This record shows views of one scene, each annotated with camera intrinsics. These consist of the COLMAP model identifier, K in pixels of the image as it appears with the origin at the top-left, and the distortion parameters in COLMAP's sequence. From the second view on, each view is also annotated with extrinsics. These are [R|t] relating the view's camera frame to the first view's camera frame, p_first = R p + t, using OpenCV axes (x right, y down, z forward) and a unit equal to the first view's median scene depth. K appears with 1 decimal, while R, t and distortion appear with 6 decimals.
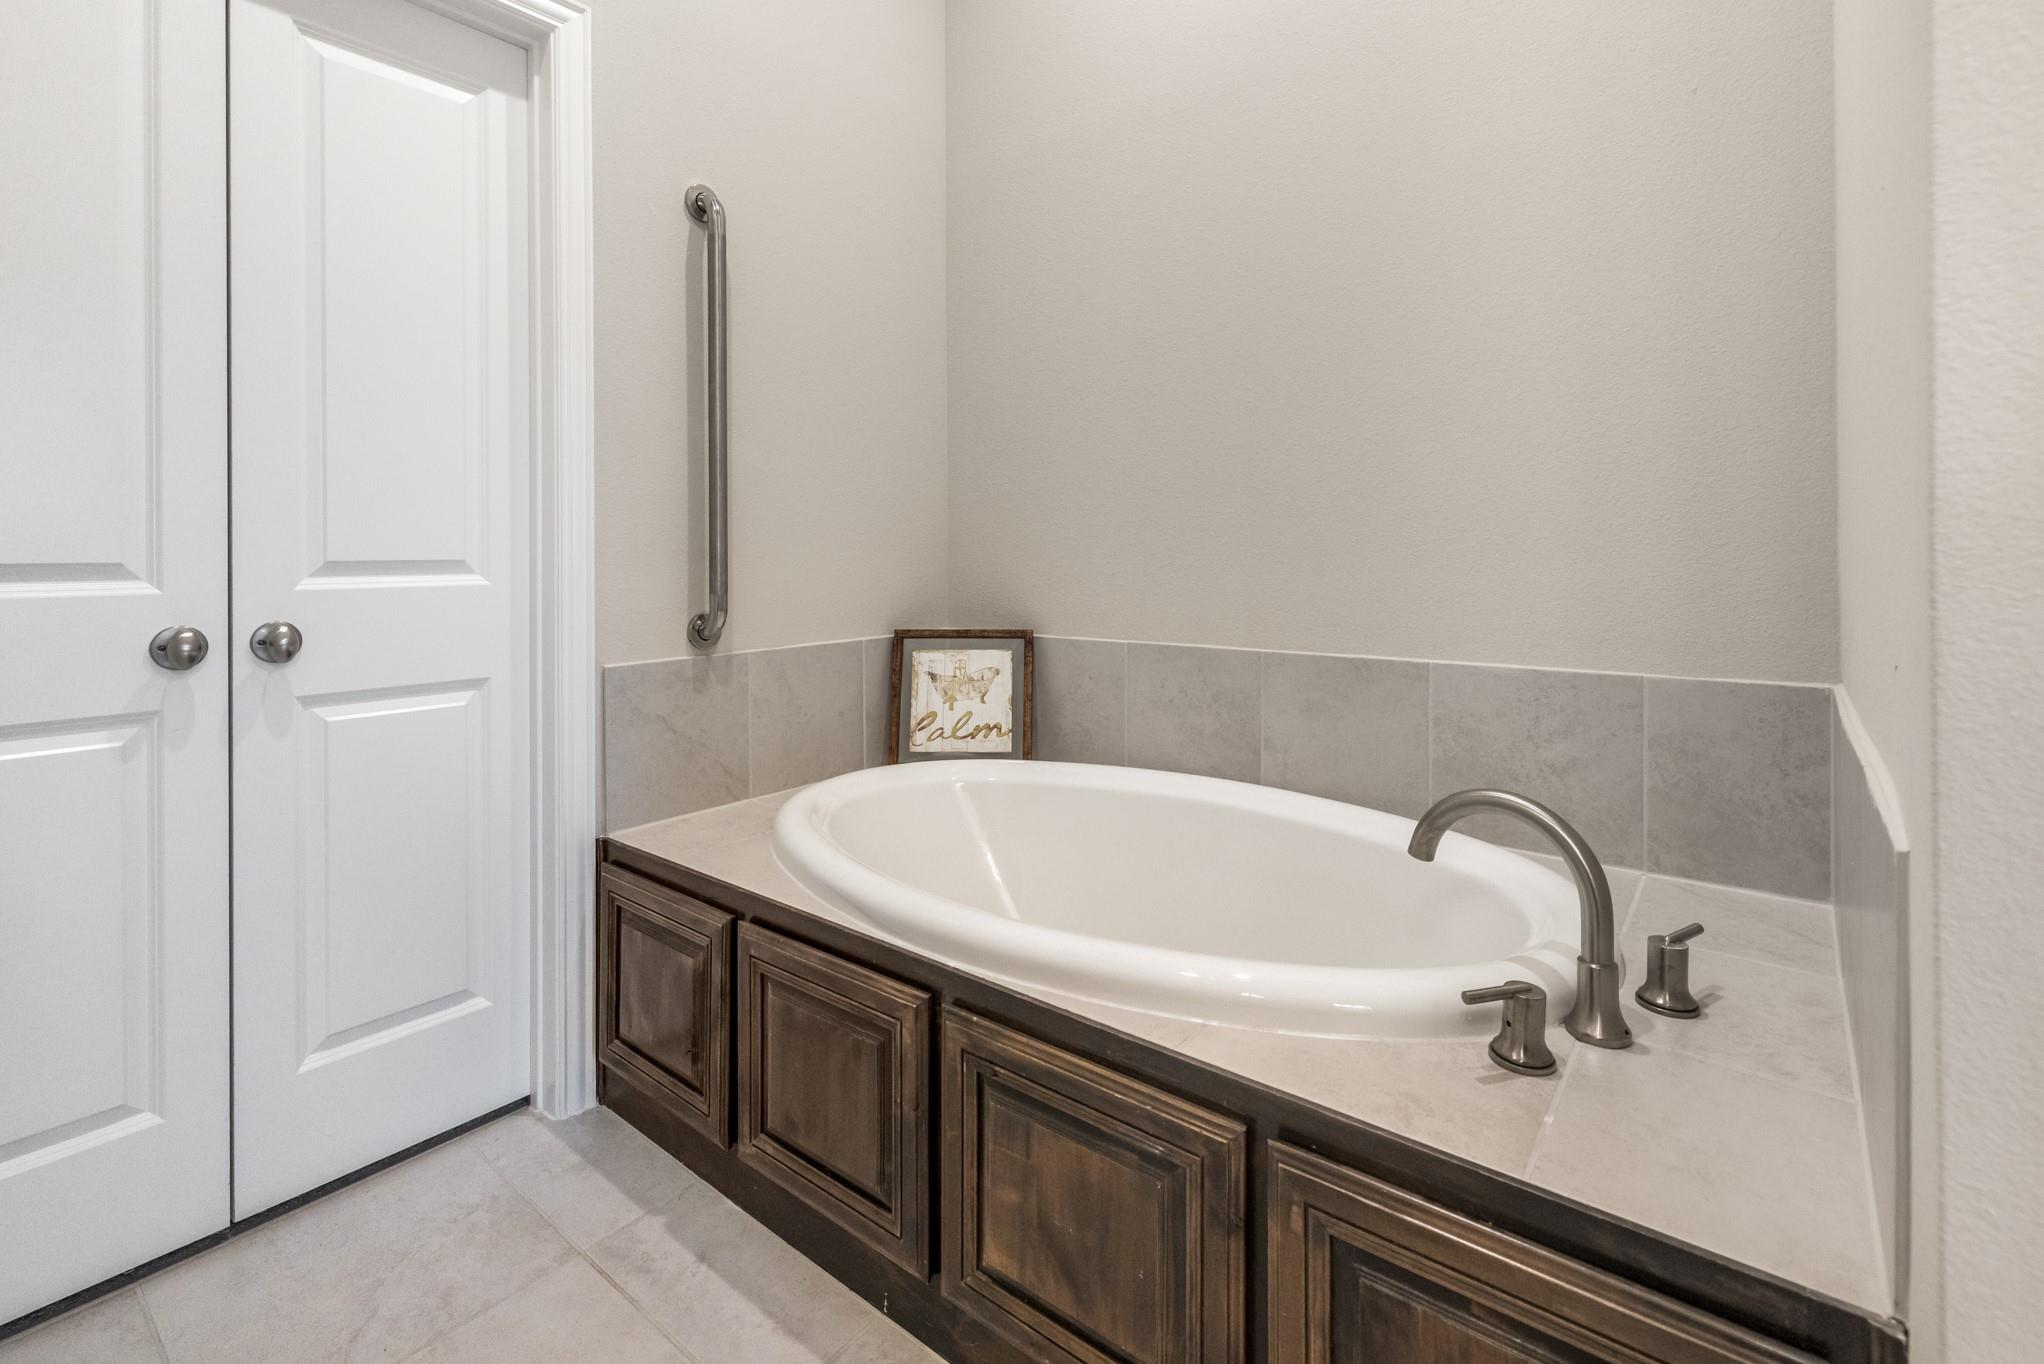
lens RADIAL K [[934.8, 0, 1020.0], [0, 934.8, 554.4], [0, 0, 1]] dist [0.000045, 0.000042]
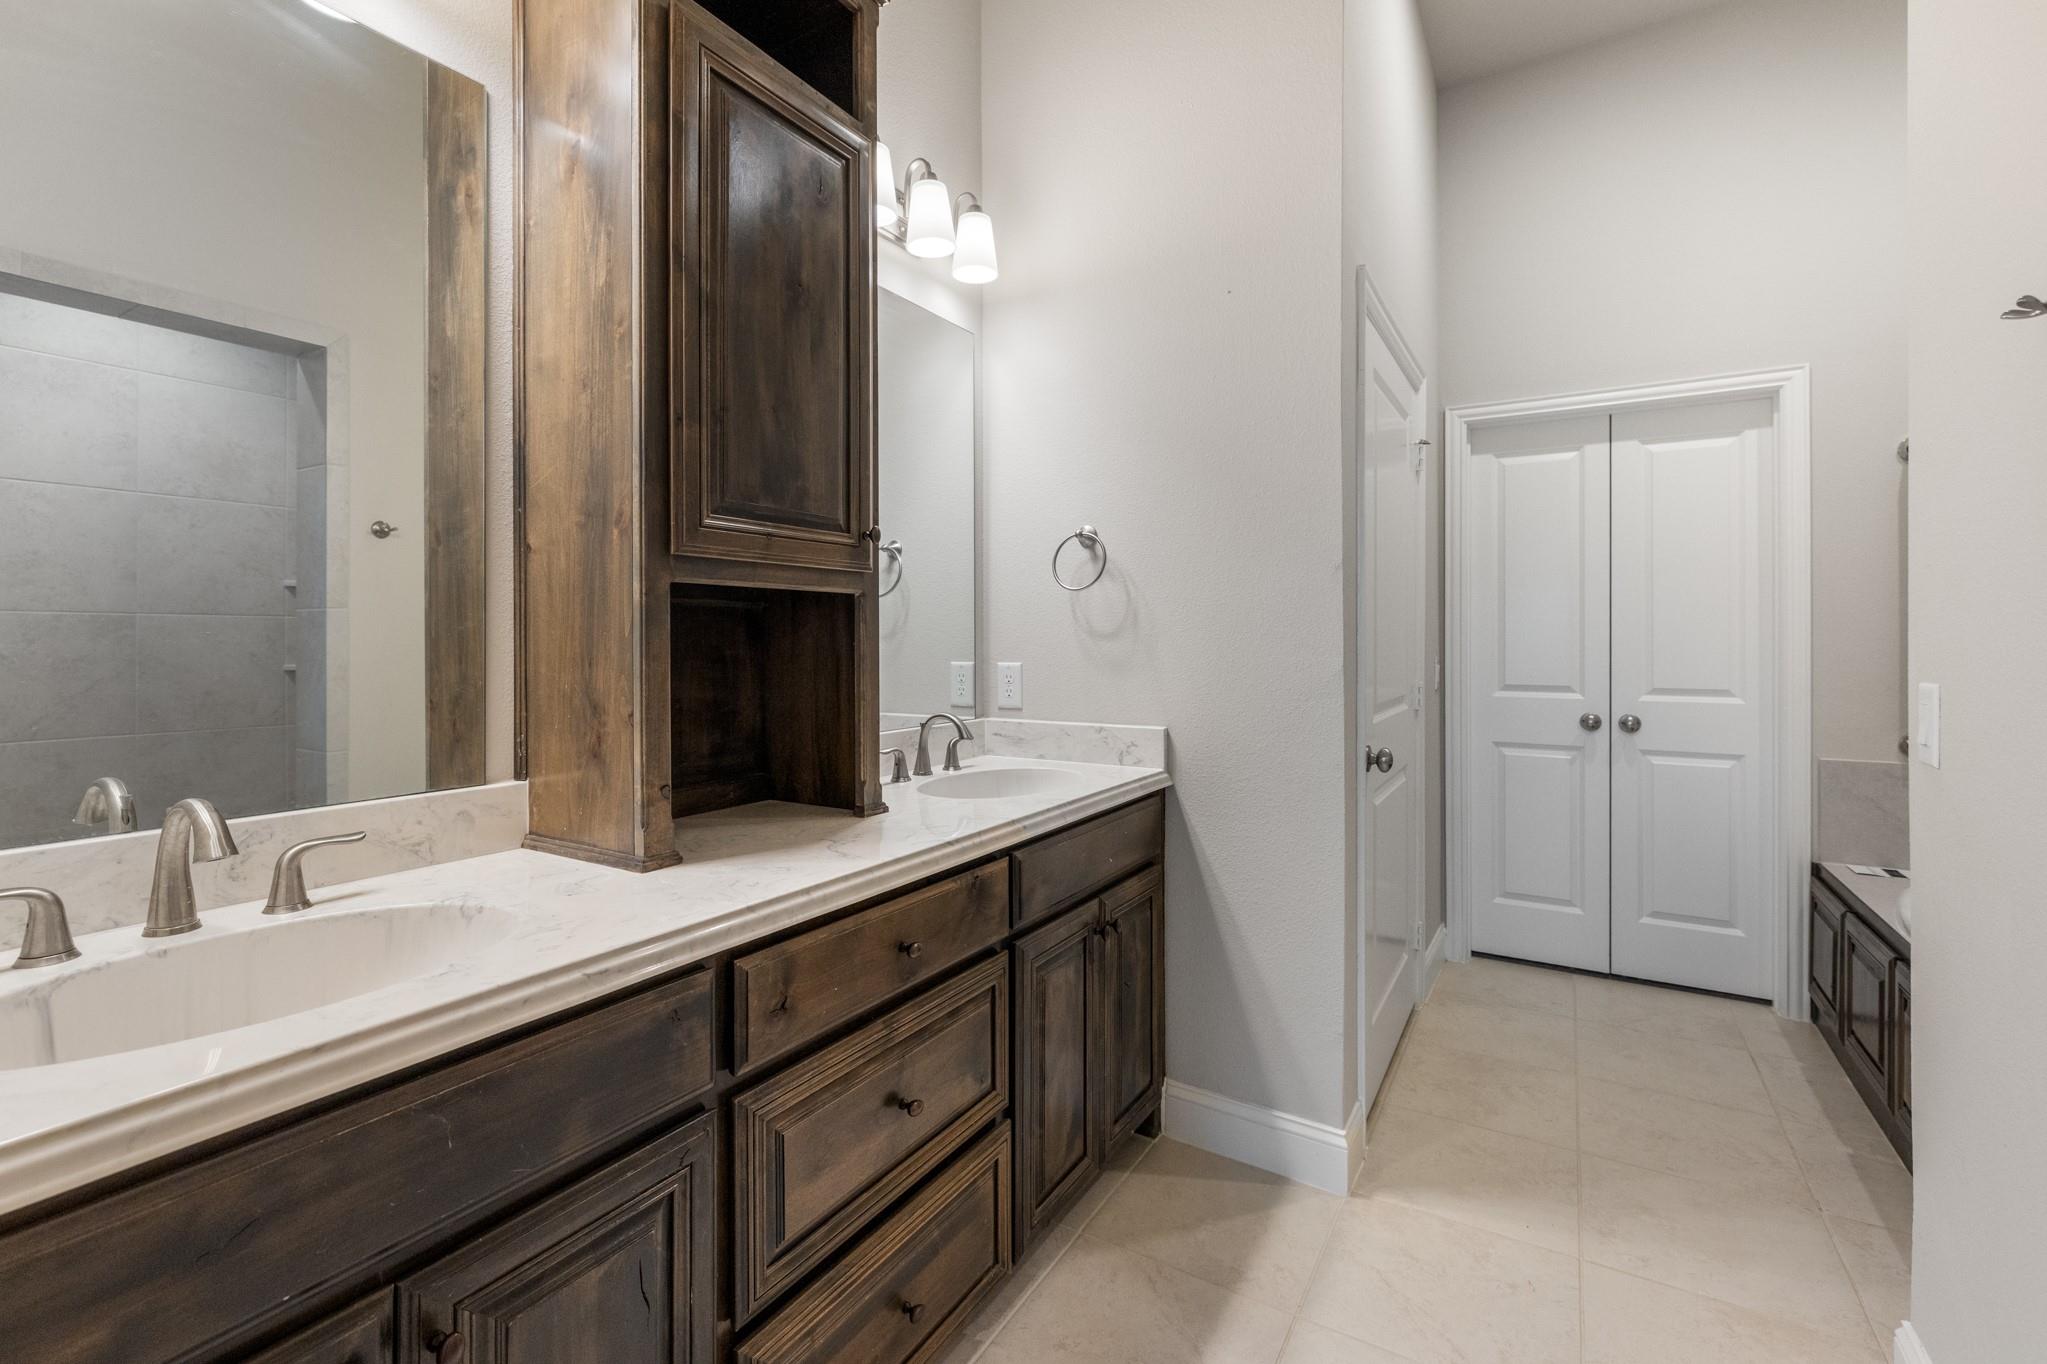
lens RADIAL K [[885.4, 0, 1018.9], [0, 885.4, 640.5], [0, 0, 1]] dist [0.000375, 0.000009]
pose [[0.127545, -0.000925, -0.991832, 1.069485], [-0.007250, 0.999972, -0.001865, -0.086278], [0.991806, 0.007428, 0.127535, -0.687986]]
